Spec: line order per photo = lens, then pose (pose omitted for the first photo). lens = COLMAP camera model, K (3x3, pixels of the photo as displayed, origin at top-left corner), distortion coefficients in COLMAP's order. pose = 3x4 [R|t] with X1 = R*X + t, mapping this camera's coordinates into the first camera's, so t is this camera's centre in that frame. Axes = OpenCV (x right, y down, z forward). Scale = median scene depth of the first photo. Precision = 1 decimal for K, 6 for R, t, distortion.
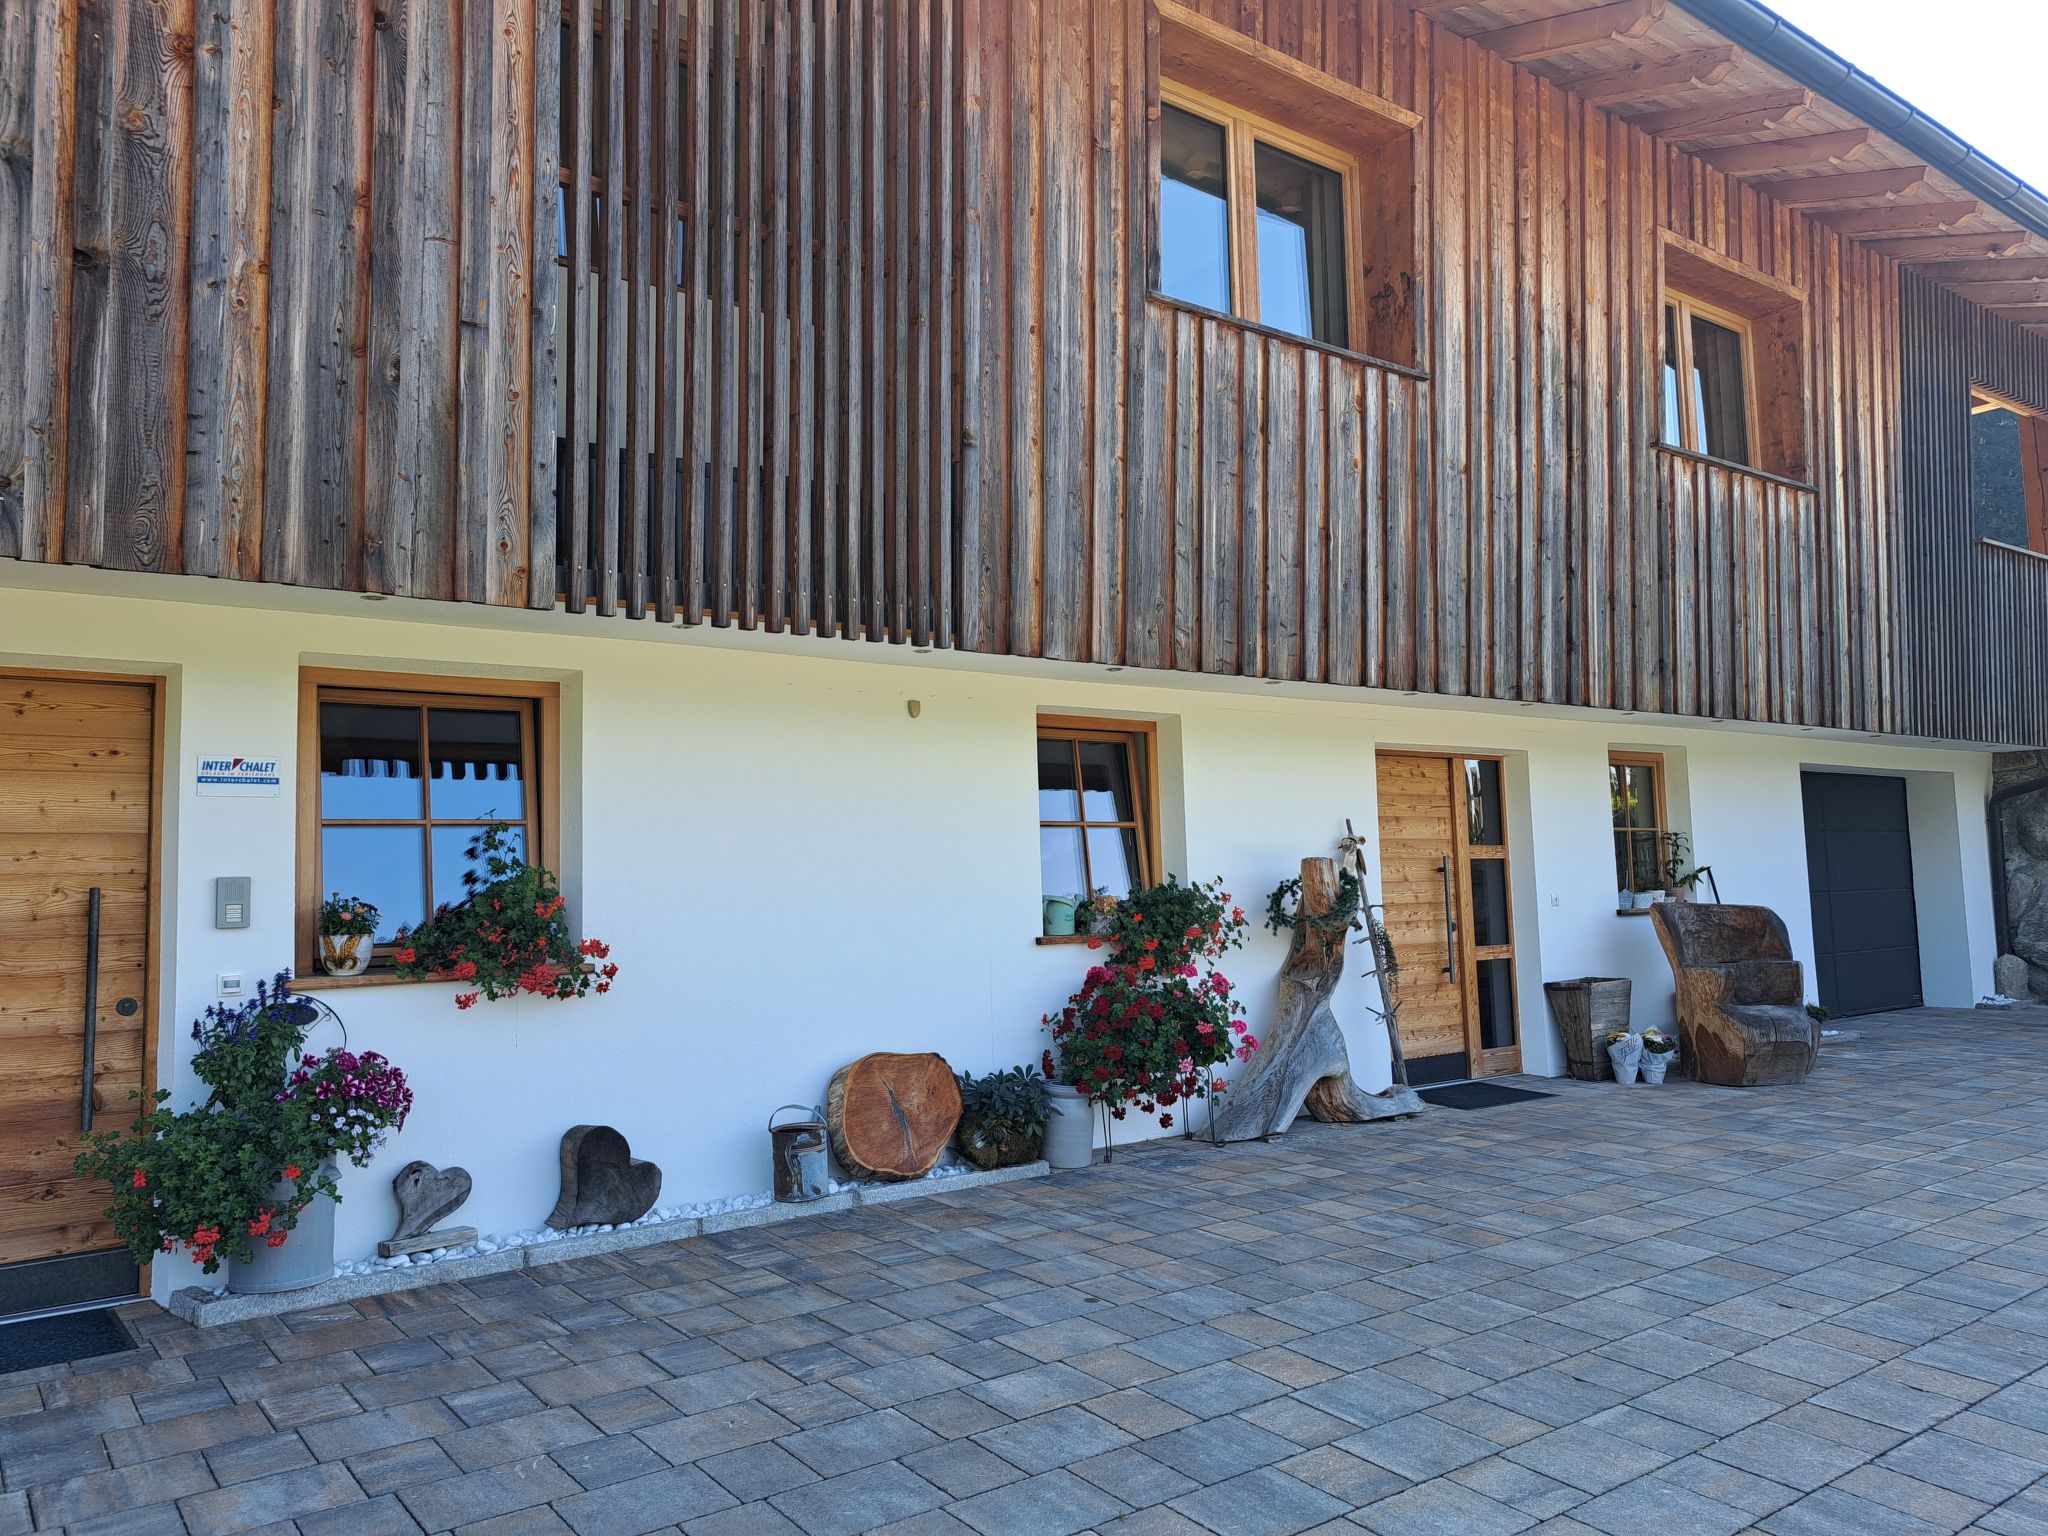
lens RADIAL K [[1467.3, 0, 1026.1], [0, 1467.3, 764.3], [0, 0, 1]] dist [0.040878, -0.000226]
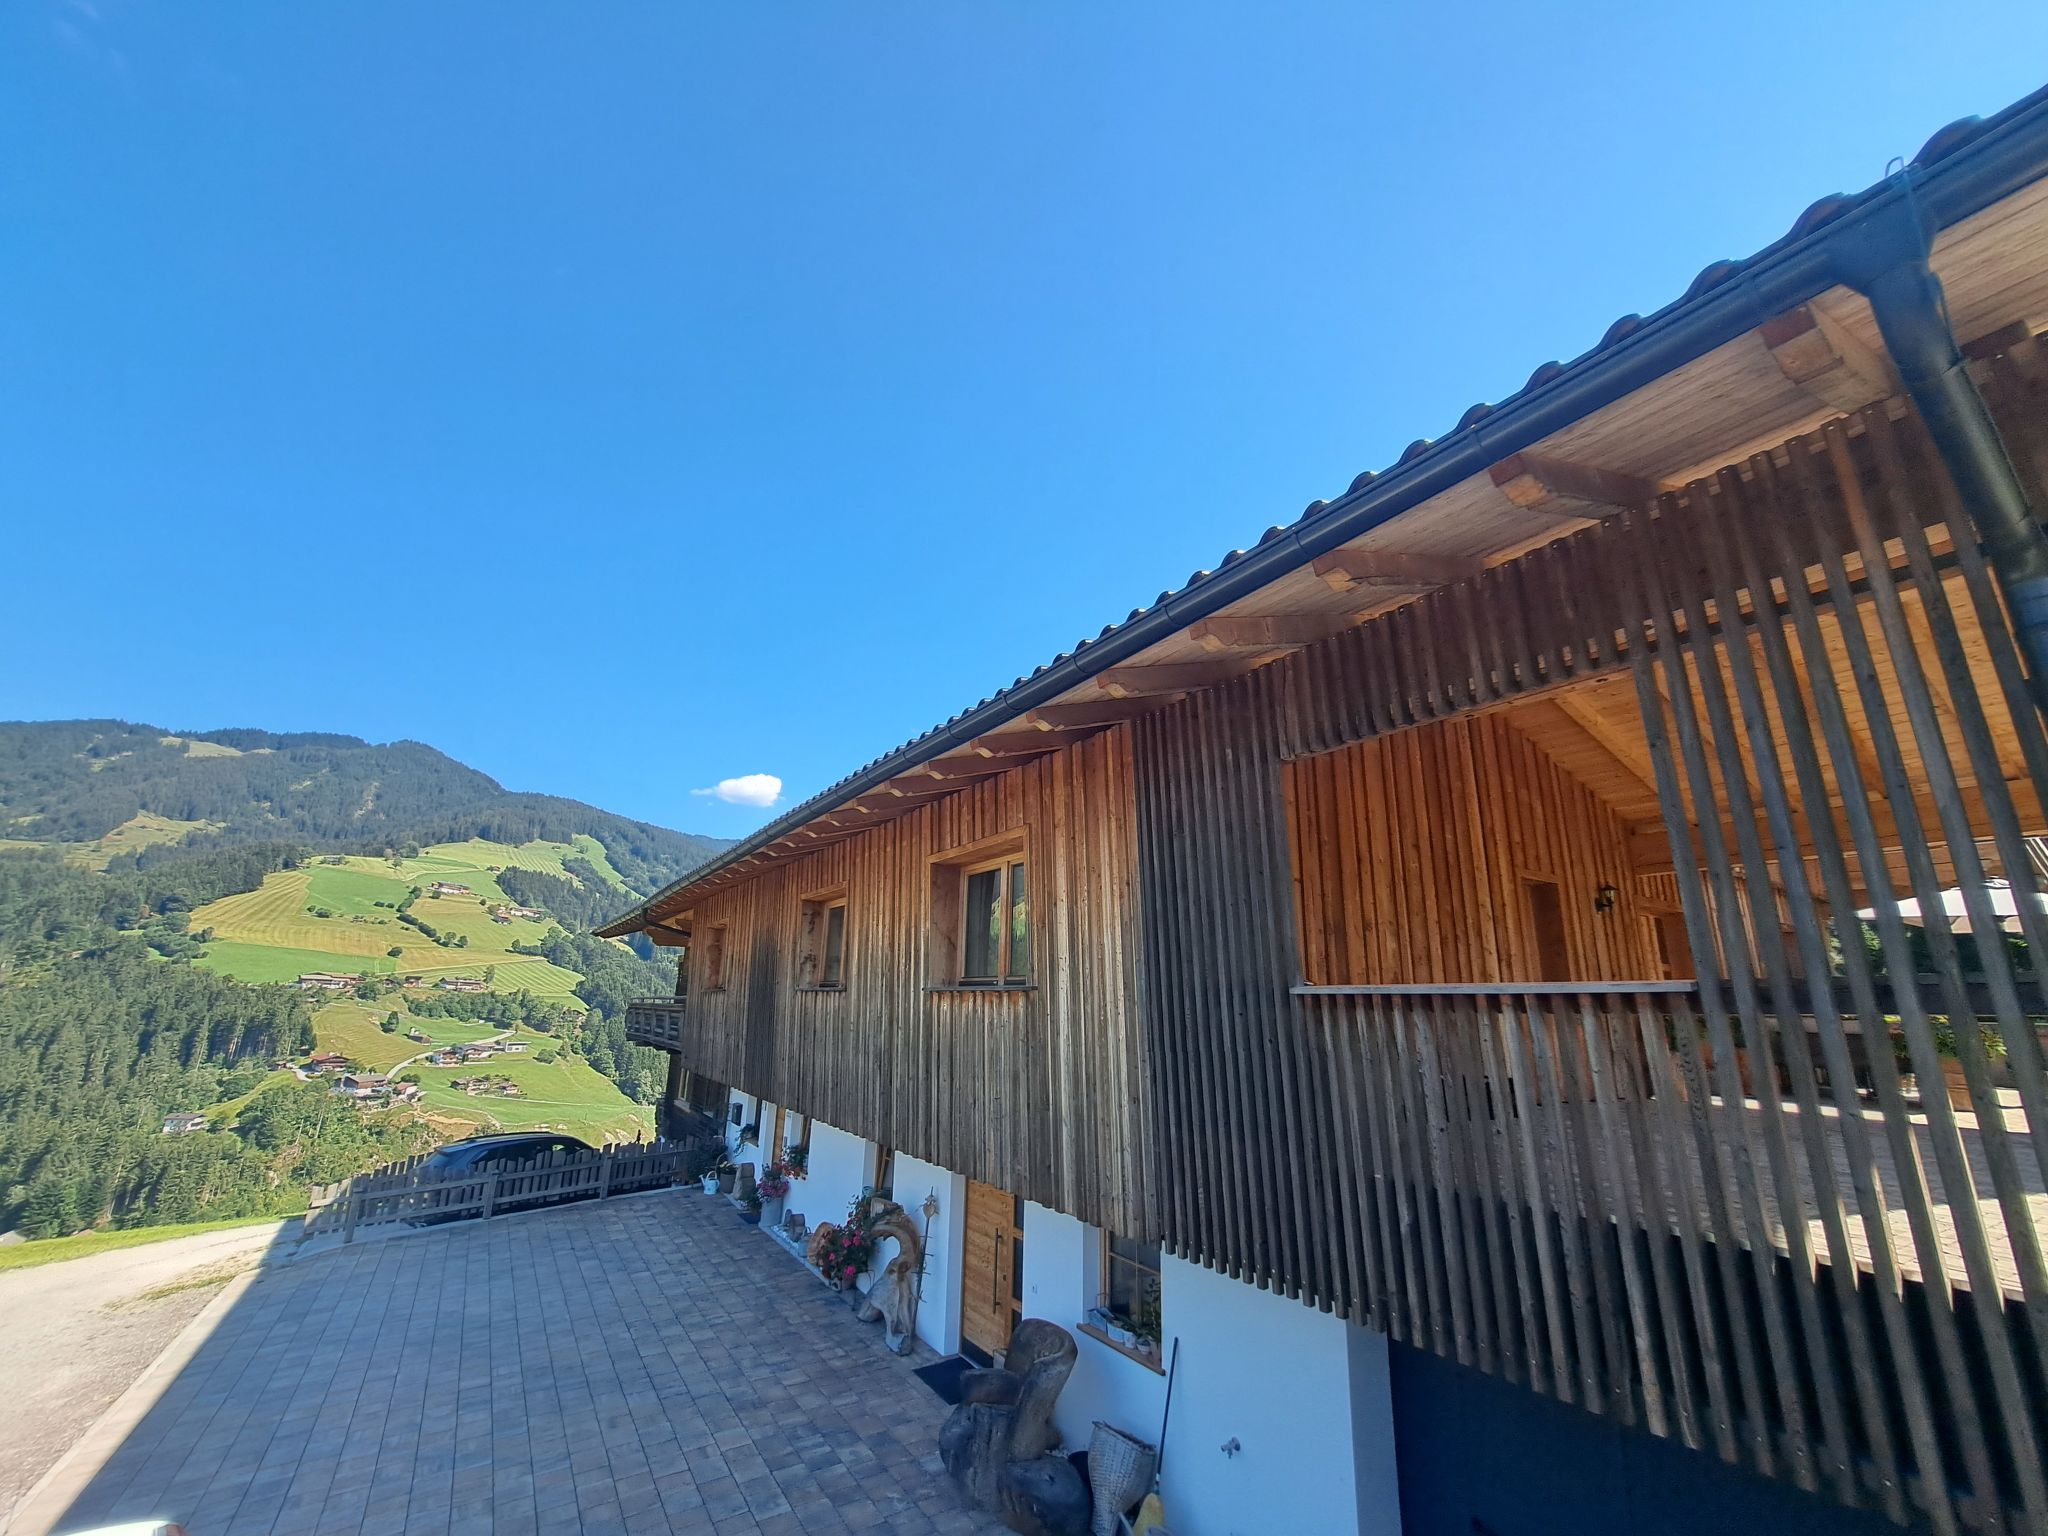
lens RADIAL K [[826.1, 0, 1011.9], [0, 826.1, 785.0], [0, 0, 1]] dist [-0.003460, -0.000288]
pose [[-0.099977, -0.242682, -0.964940, 2.546732], [0.052358, 0.967173, -0.248668, -0.368847], [0.993611, -0.075383, -0.083988, 2.210981]]
